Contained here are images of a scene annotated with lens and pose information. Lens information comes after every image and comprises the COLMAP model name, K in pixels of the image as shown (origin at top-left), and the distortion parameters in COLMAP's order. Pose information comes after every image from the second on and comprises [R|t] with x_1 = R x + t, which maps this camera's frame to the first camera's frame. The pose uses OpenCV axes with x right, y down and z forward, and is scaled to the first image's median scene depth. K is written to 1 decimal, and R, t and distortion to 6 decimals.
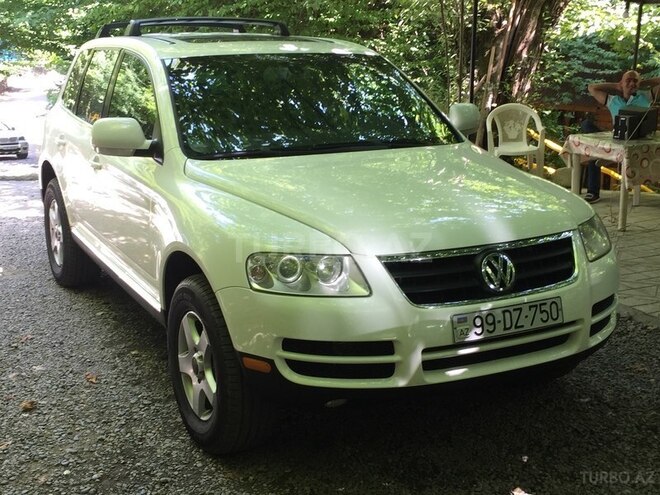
lens RADIAL K [[903.2, 0, 331.5], [0, 903.2, 250.8], [0, 0, 1]] dist [0.014209, 0.000000]
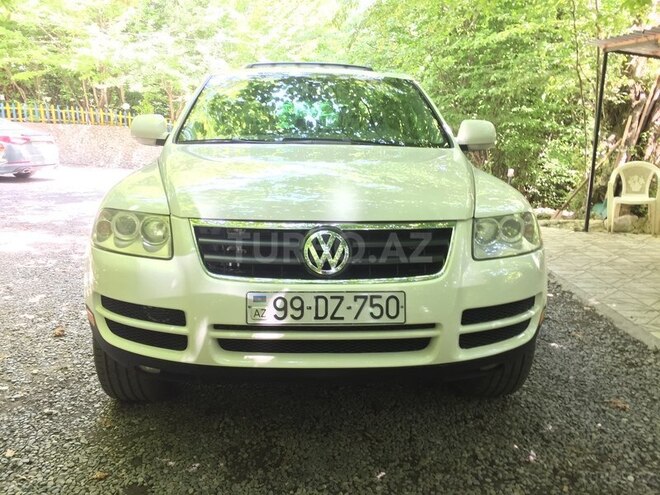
lens RADIAL K [[569.9, 0, 327.4], [0, 569.9, 240.6], [0, 0, 1]] dist [0.044069, -0.050397]
pose [[0.912613, 0.089187, -0.398979, 0.402888], [-0.112877, 0.992948, -0.036232, 0.031514], [0.392934, 0.078101, 0.916244, 0.490775]]
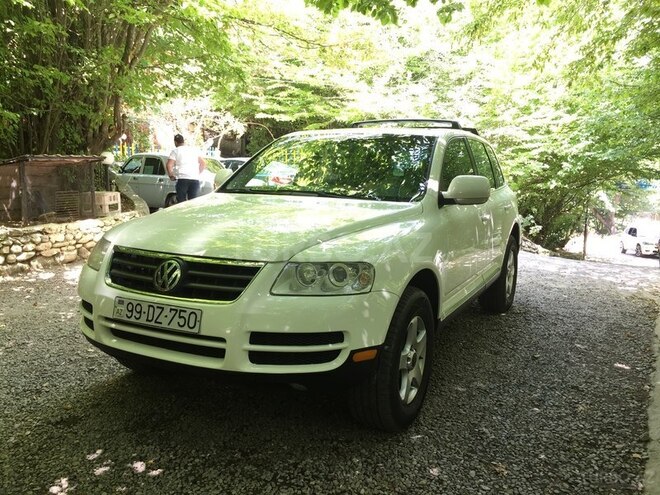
lens RADIAL K [[569.9, 0, 333.4], [0, 569.9, 248.1], [0, 0, 1]] dist [0.044069, -0.050397]
pose [[0.579123, 0.124797, -0.805631, 0.925759], [-0.210572, 0.977578, 0.000065, -0.059726], [0.787576, 0.169606, 0.592417, 0.709485]]
